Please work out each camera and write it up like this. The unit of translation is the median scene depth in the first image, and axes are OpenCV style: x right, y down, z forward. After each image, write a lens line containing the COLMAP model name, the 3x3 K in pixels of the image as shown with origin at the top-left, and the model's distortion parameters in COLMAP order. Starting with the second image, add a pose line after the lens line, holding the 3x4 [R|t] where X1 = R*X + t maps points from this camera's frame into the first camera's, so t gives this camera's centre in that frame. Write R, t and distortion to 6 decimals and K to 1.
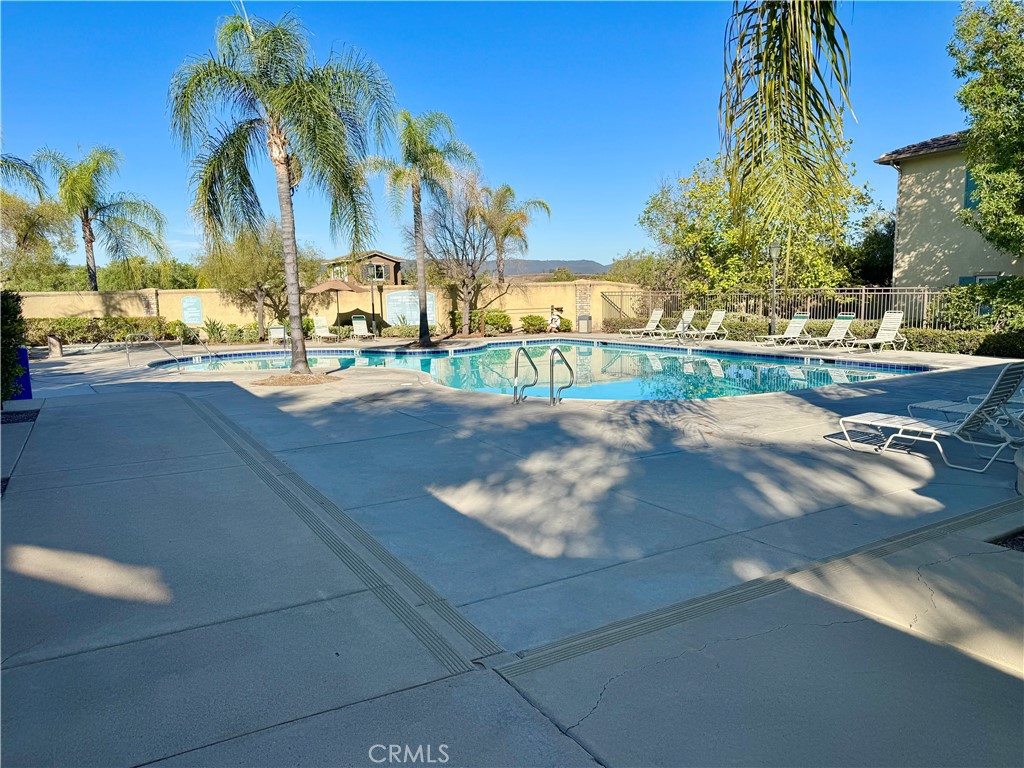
lens RADIAL K [[717.3, 0, 512.0], [0, 717.3, 384.0], [0, 0, 1]] dist [0.106062, -0.139827]
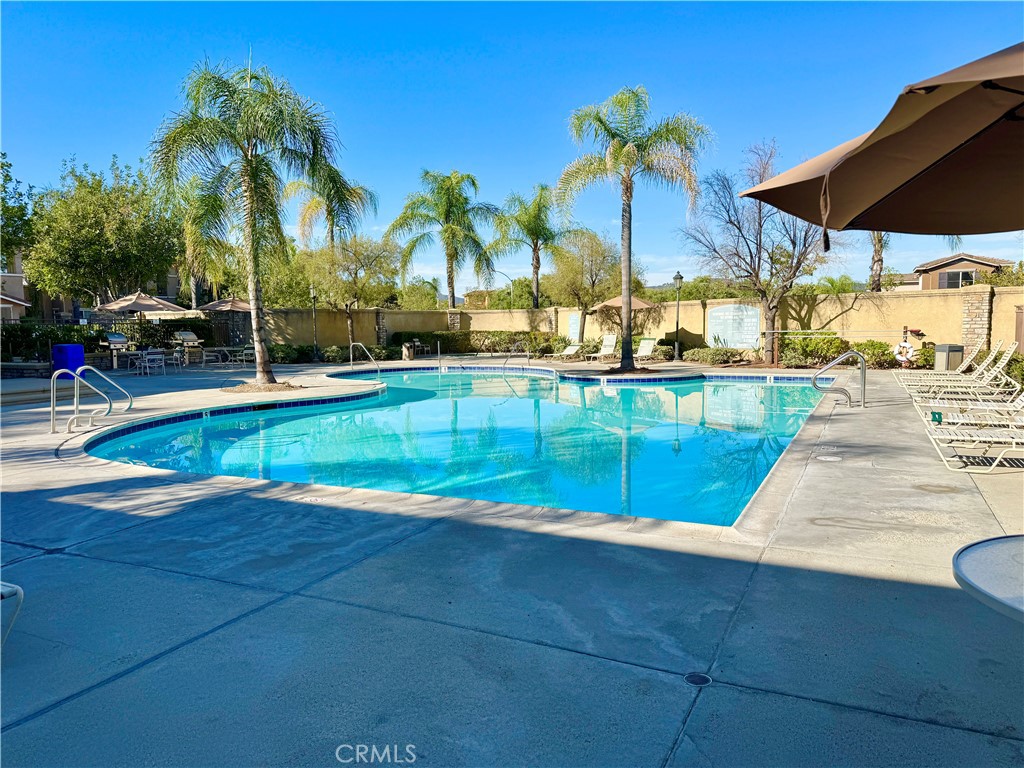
lens RADIAL K [[717.3, 0, 512.0], [0, 717.3, 384.0], [0, 0, 1]] dist [0.106062, -0.139827]
pose [[0.547215, 0.085612, -0.832602, 0.403475], [-0.104533, 0.993957, 0.033501, -0.043723], [0.830439, 0.068702, 0.552857, 0.348148]]
